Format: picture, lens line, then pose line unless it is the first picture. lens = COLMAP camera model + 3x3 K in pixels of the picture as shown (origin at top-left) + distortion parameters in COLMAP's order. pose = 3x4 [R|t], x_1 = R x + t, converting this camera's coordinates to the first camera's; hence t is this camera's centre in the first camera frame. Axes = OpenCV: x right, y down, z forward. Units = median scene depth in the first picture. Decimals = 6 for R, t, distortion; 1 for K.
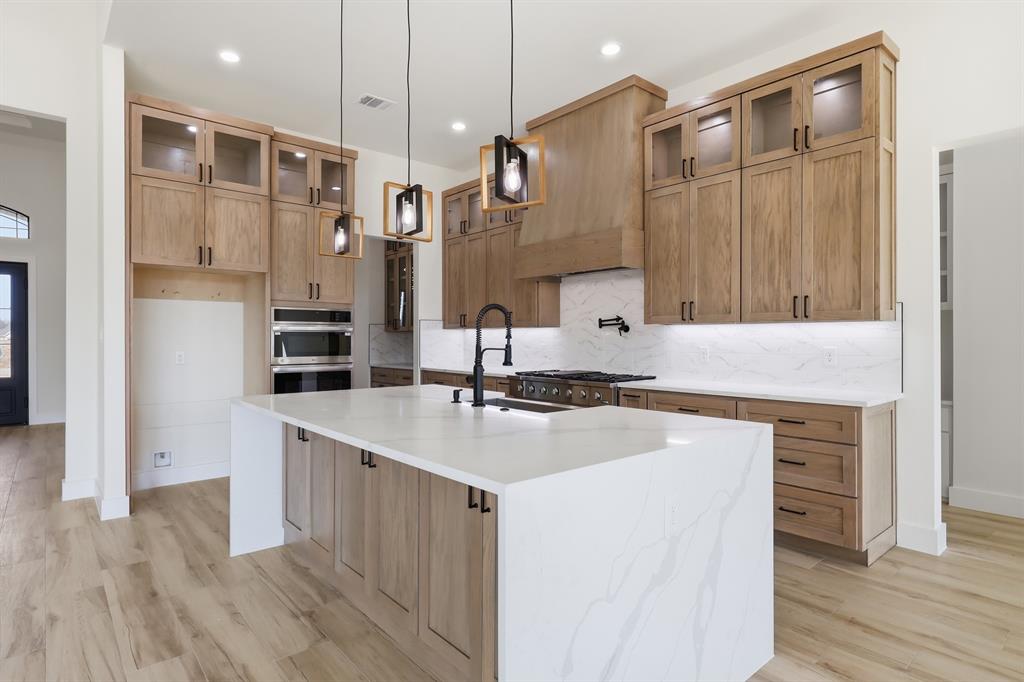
lens RADIAL K [[551.0, 0, 509.2], [0, 551.0, 340.3], [0, 0, 1]] dist [0.004915, -0.001115]
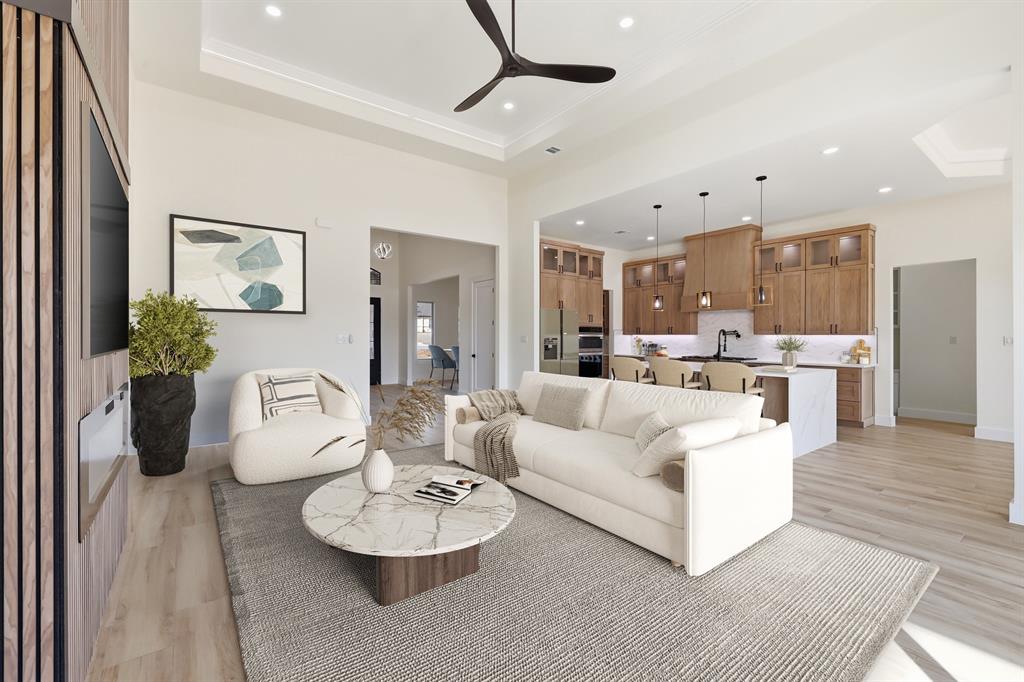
lens RADIAL K [[436.0, 0, 515.2], [0, 436.0, 338.3], [0, 0, 1]] dist [0.010872, -0.000077]
pose [[0.998648, 0.004425, -0.051798, -0.697610], [-0.004417, 0.999990, 0.000259, -0.011233], [0.051798, -0.000030, 0.998658, -0.909351]]
